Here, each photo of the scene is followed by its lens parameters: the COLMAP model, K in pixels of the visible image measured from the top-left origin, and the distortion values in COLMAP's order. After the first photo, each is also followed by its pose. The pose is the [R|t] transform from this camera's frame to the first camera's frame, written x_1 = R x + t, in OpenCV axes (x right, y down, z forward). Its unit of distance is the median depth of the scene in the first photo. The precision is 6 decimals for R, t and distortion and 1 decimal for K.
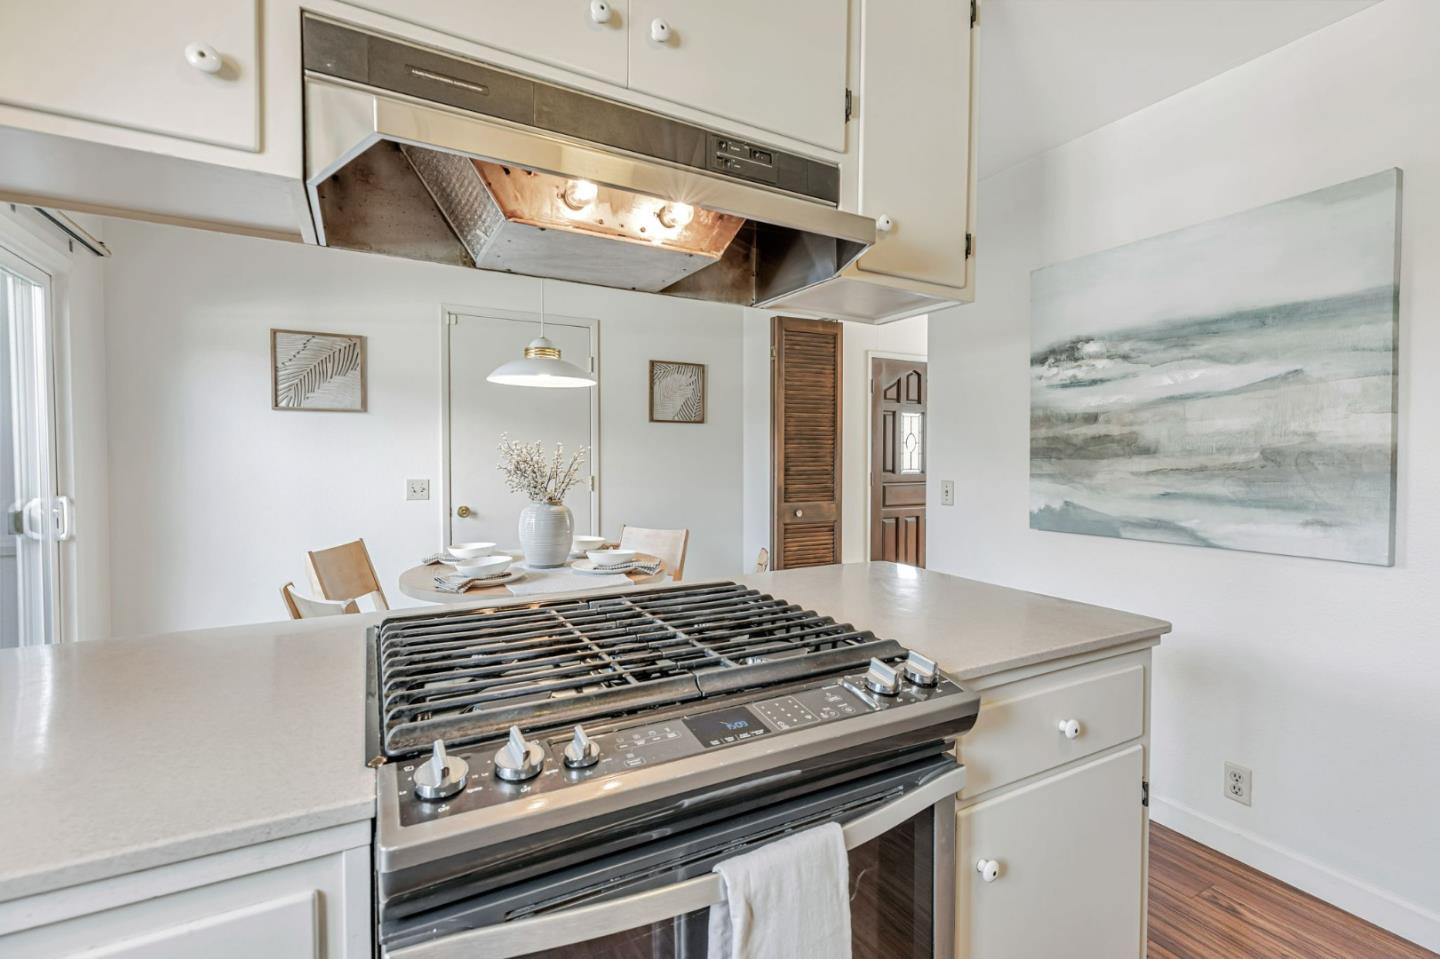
lens RADIAL K [[639.6, 0, 713.8], [0, 639.6, 468.4], [0, 0, 1]] dist [0.006326, -0.000450]
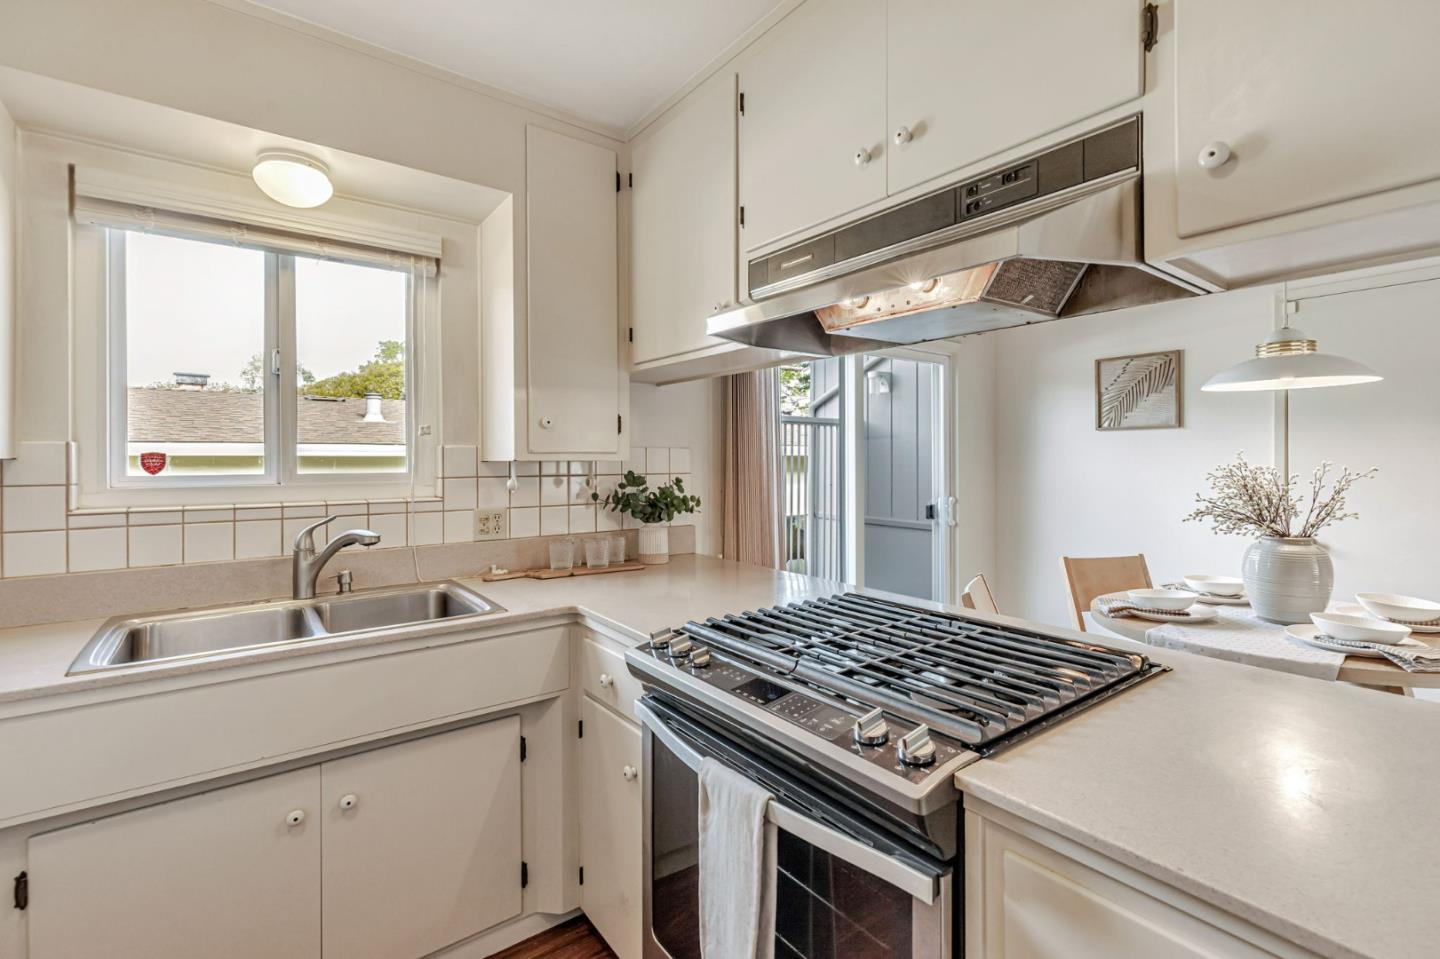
lens RADIAL K [[645.6, 0, 716.2], [0, 645.6, 458.1], [0, 0, 1]] dist [0.001868, 0.000147]
pose [[0.144528, -0.002269, -0.989498, 0.351154], [-0.016165, 0.999858, -0.004654, -0.026468], [0.989369, 0.016668, 0.144470, 0.168188]]
